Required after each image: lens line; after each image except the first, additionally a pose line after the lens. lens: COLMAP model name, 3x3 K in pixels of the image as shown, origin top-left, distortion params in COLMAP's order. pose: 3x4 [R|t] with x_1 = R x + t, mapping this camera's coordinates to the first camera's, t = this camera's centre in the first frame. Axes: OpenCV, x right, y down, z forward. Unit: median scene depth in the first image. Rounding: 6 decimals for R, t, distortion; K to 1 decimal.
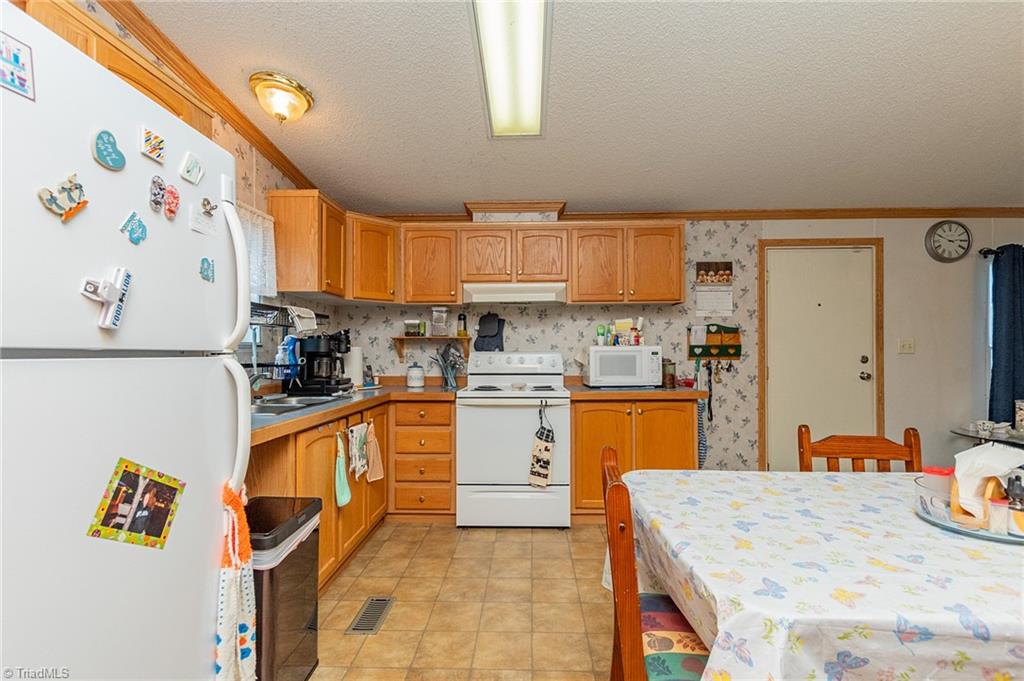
lens RADIAL K [[467.8, 0, 492.9], [0, 467.8, 350.5], [0, 0, 1]] dist [0.009818, -0.005440]
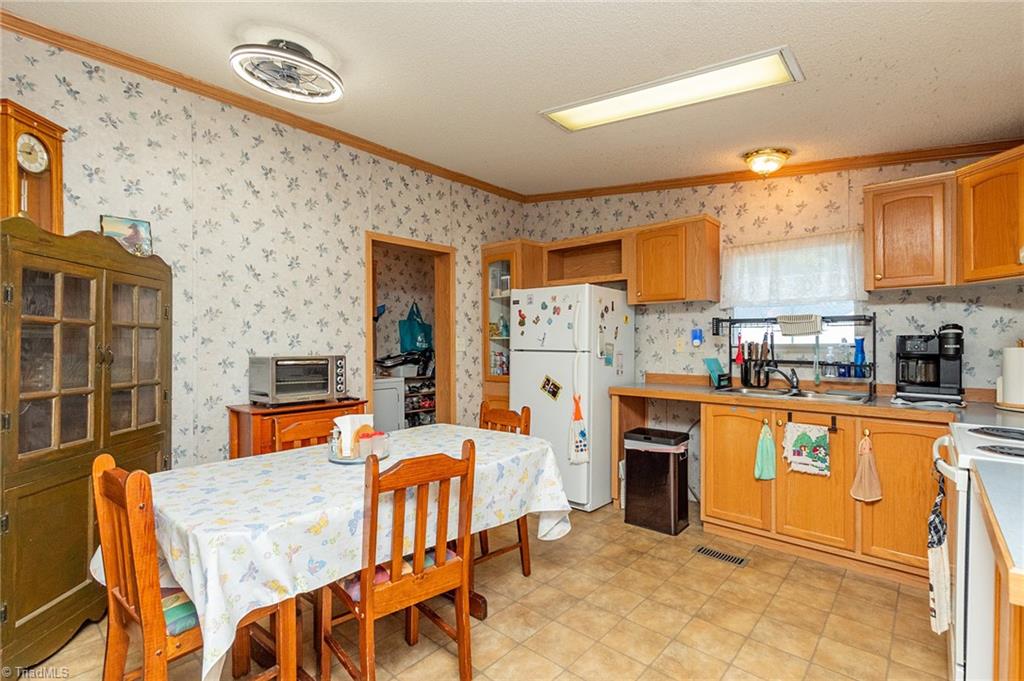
lens RADIAL K [[467.8, 0, 520.1], [0, 467.8, 338.3], [0, 0, 1]] dist [0.009818, -0.005440]
pose [[-0.607183, -0.006821, -0.794533, 0.750639], [0.003155, 0.999935, -0.010996, -0.016444], [0.794556, -0.009184, -0.607122, 0.921198]]
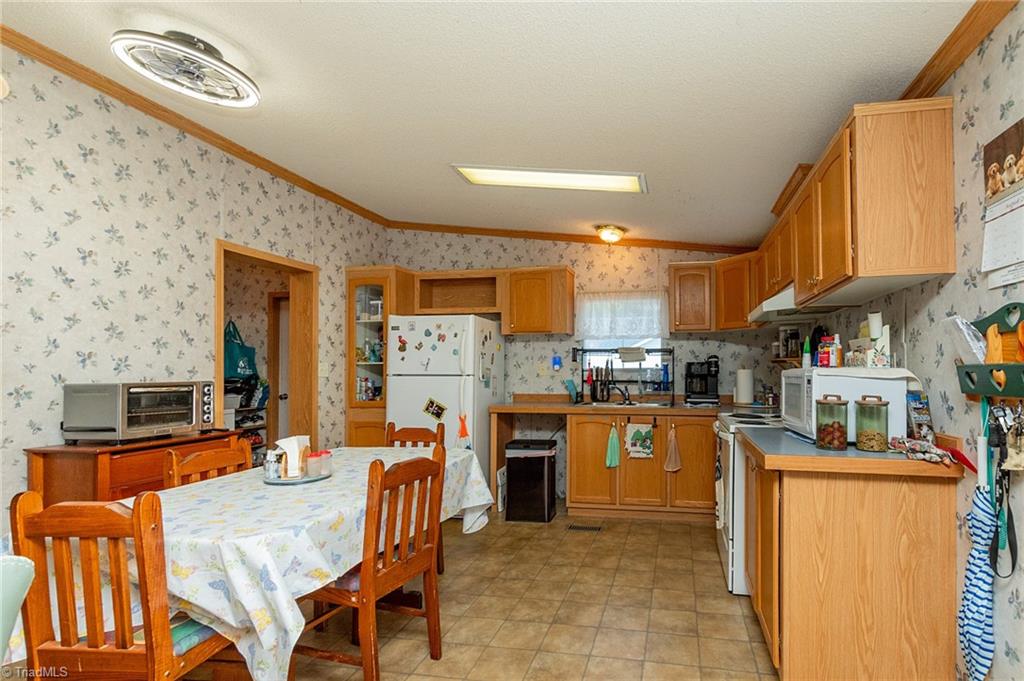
lens RADIAL K [[467.8, 0, 602.5], [0, 467.8, 361.0], [0, 0, 1]] dist [0.009818, -0.005440]
pose [[-0.096213, -0.017594, -0.995205, 0.976845], [0.006266, 0.999813, -0.018281, -0.009683], [0.995341, -0.007995, -0.096085, 0.840550]]
